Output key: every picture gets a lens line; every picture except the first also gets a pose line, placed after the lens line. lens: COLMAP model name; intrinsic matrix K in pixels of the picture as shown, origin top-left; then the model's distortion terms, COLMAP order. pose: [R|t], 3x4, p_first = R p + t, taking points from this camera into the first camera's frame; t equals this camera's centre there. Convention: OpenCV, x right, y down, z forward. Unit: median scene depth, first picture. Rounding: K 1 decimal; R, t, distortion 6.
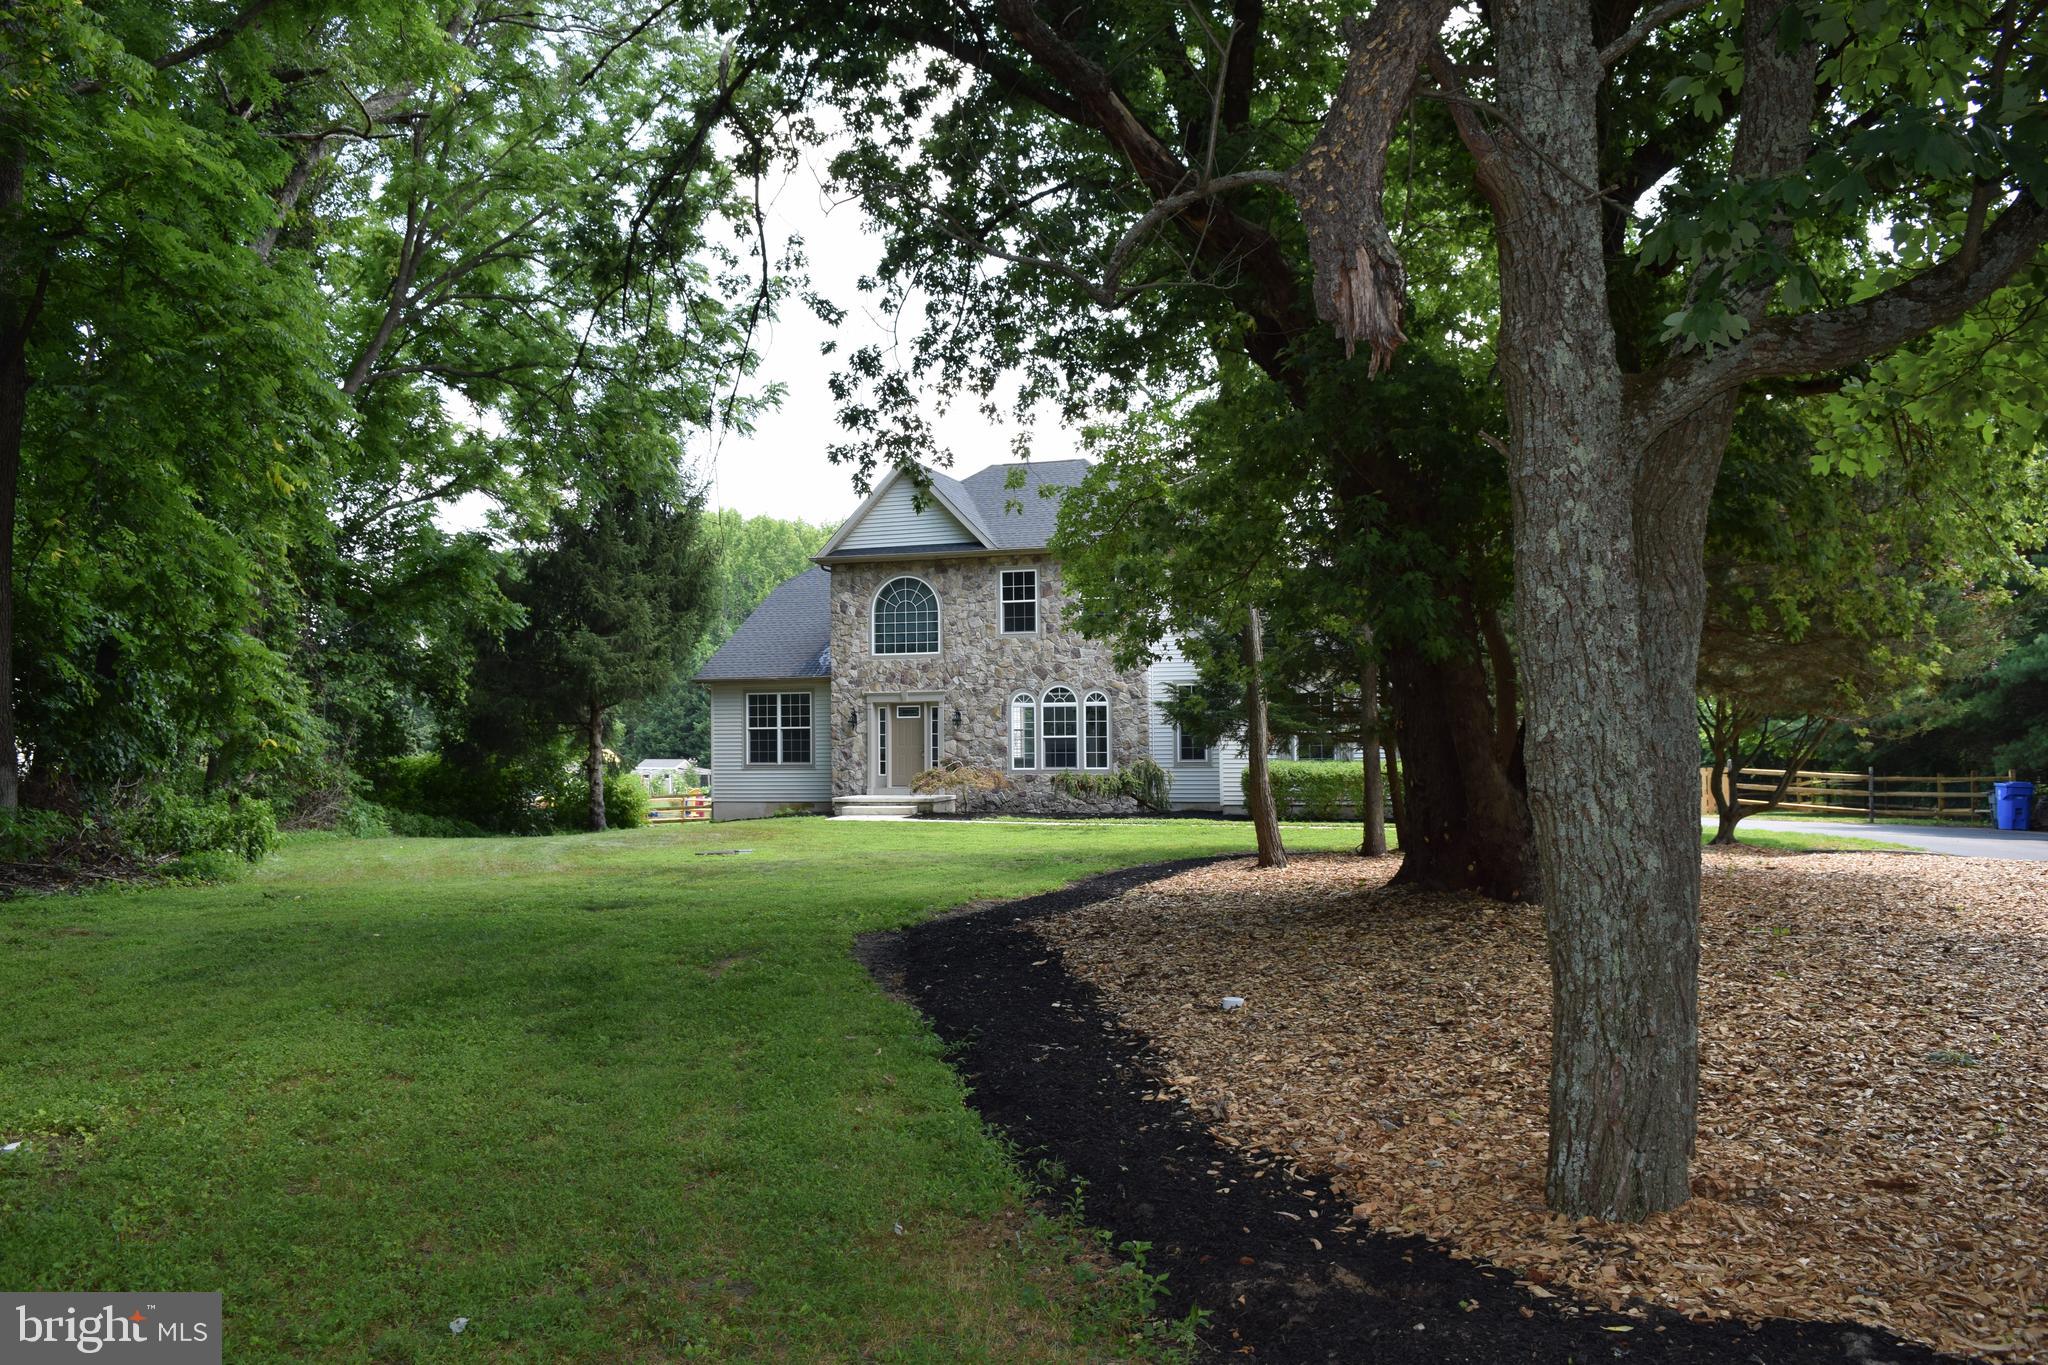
lens RADIAL K [[1605.2, 0, 1021.1], [0, 1605.2, 678.5], [0, 0, 1]] dist [-0.090257, 0.005751]
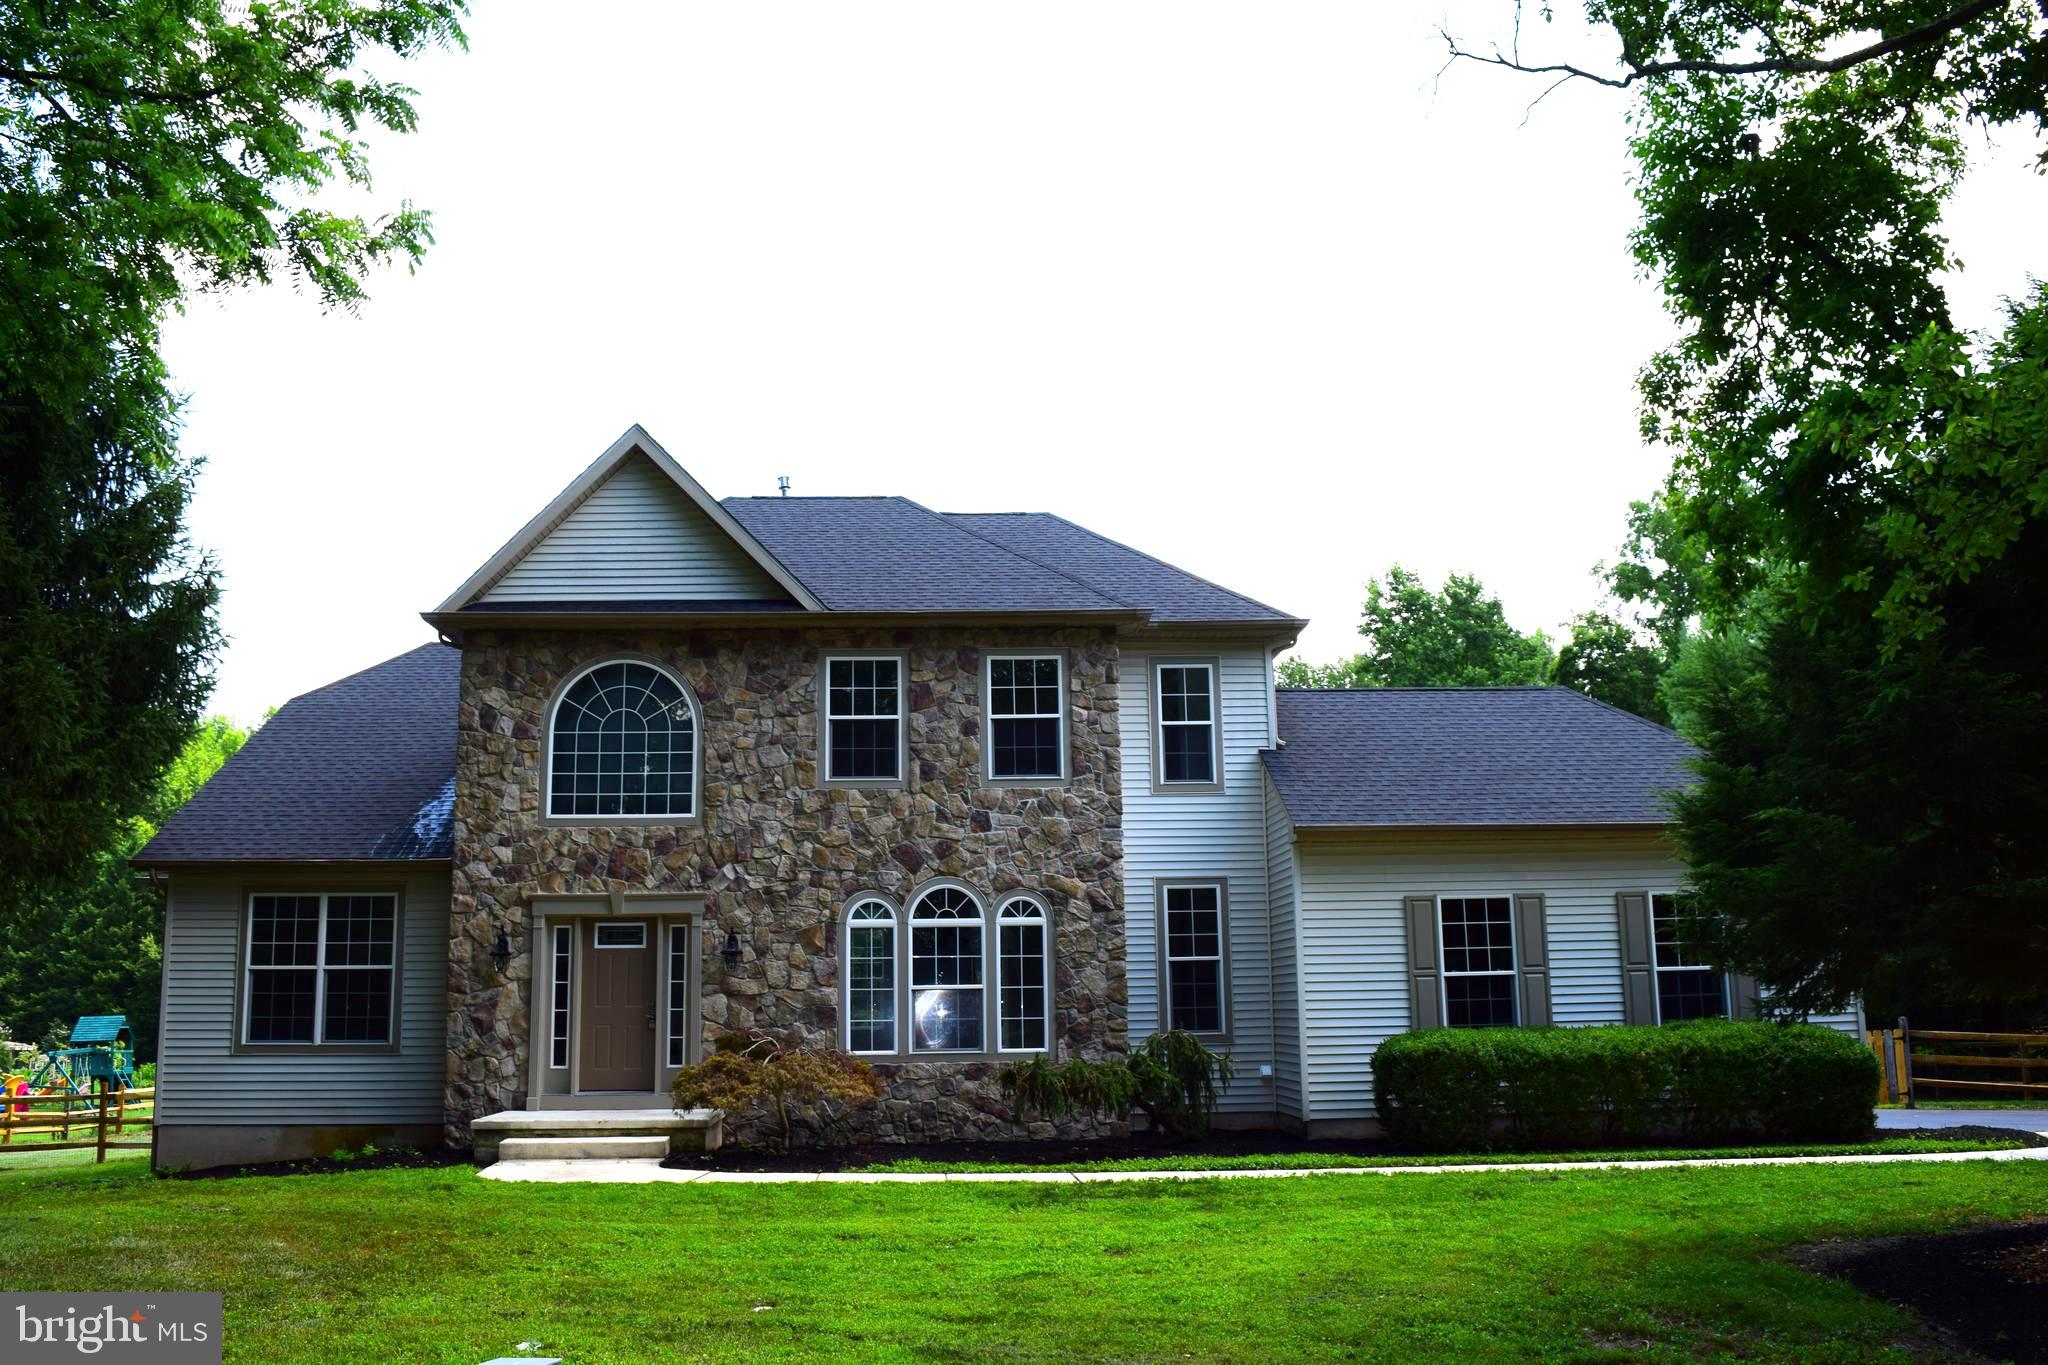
lens RADIAL K [[1757.0, 0, 1027.0], [0, 1757.0, 695.9], [0, 0, 1]] dist [-0.063155, -0.007561]
pose [[0.939796, 0.054151, 0.337417, -0.139772], [-0.009522, 0.991132, -0.132542, 0.018181], [-0.341602, 0.121349, 0.931978, 0.460960]]
